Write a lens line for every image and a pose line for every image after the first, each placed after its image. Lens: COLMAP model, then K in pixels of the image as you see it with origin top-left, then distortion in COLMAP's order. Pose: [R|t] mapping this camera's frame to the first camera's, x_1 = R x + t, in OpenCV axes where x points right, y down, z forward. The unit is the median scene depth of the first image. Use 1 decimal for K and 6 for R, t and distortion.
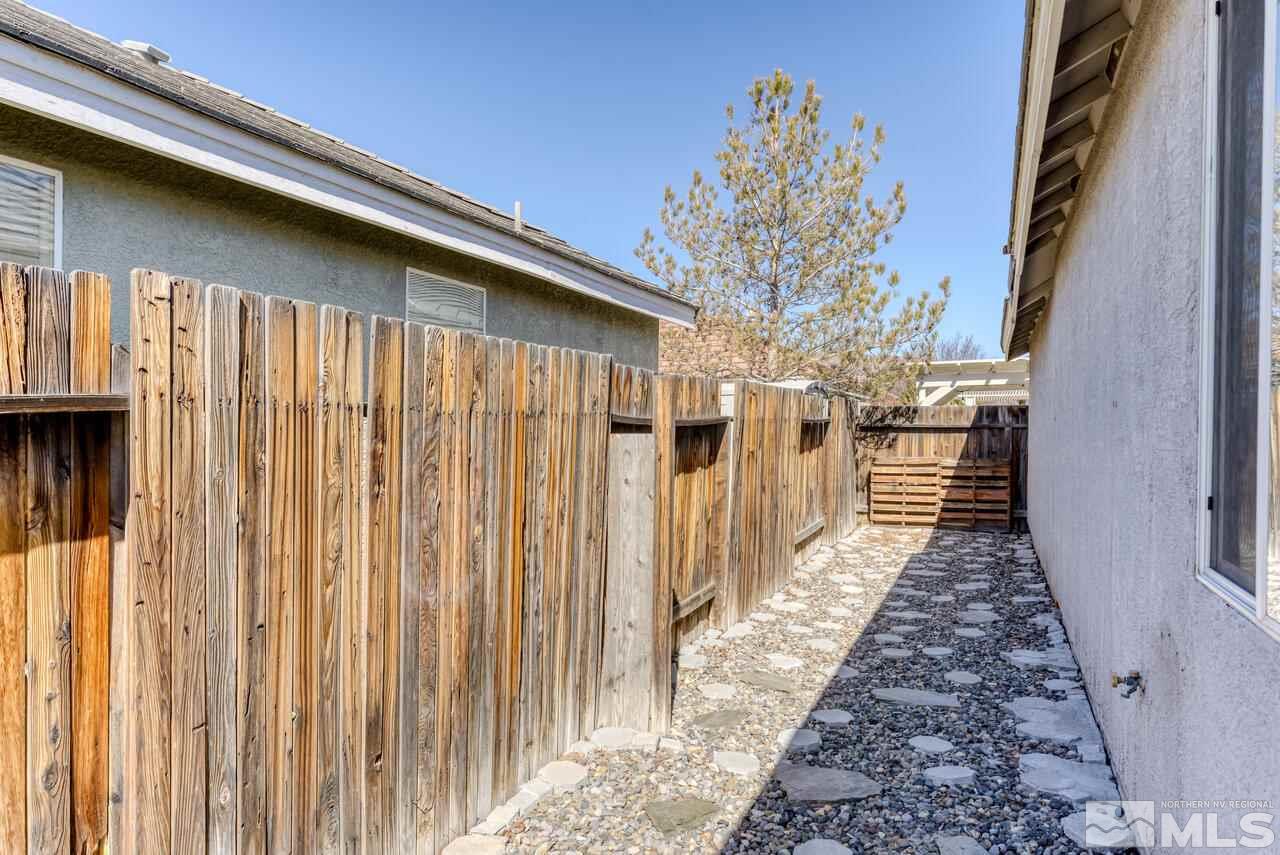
lens RADIAL K [[840.2, 0, 639.9], [0, 840.2, 440.8], [0, 0, 1]] dist [0.006590, 0.000203]
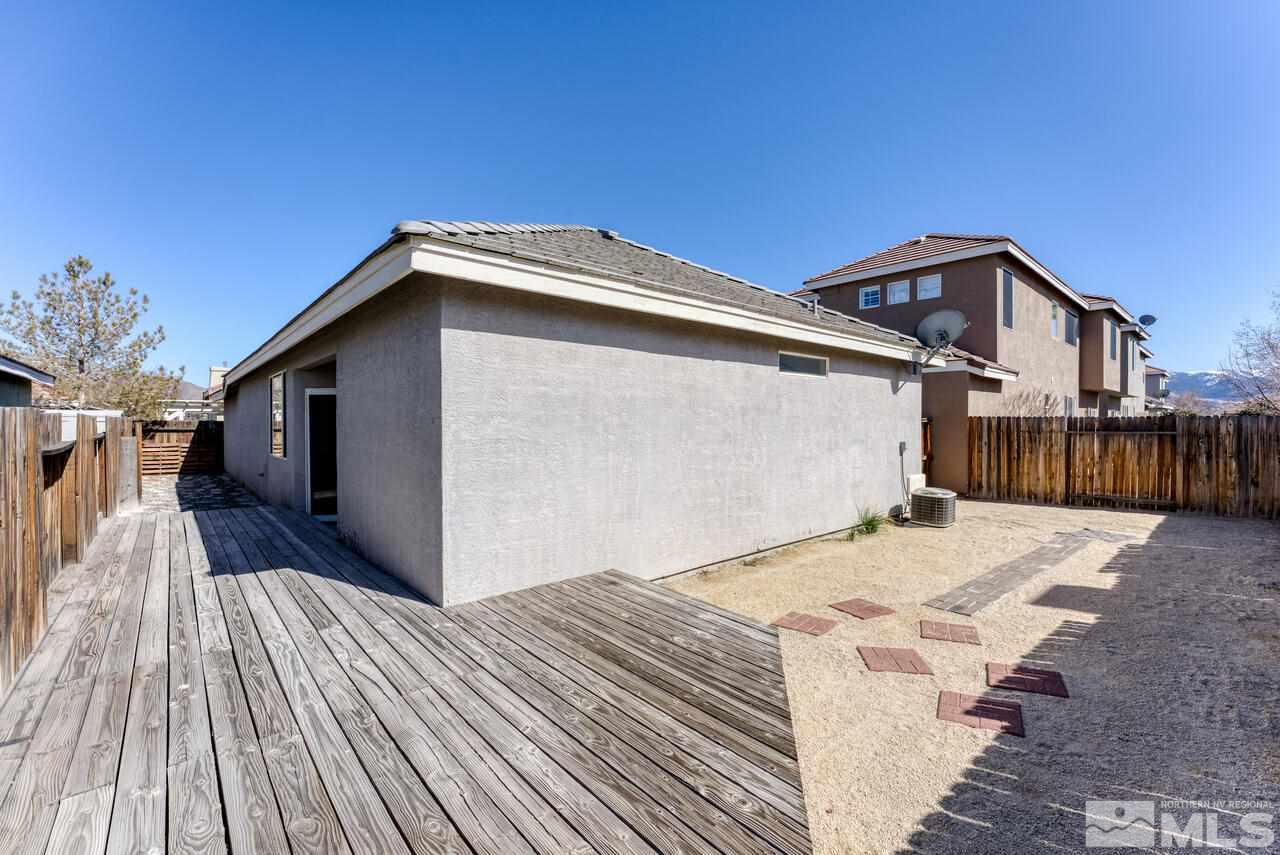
lens RADIAL K [[519.0, 0, 639.7], [0, 519.0, 430.7], [0, 0, 1]] dist [-0.002859, 0.001091]
pose [[0.413446, -0.012765, 0.910439, -0.406525], [0.018005, 0.999821, 0.005842, 0.000350], [-0.910351, 0.013977, 0.413602, -0.715174]]
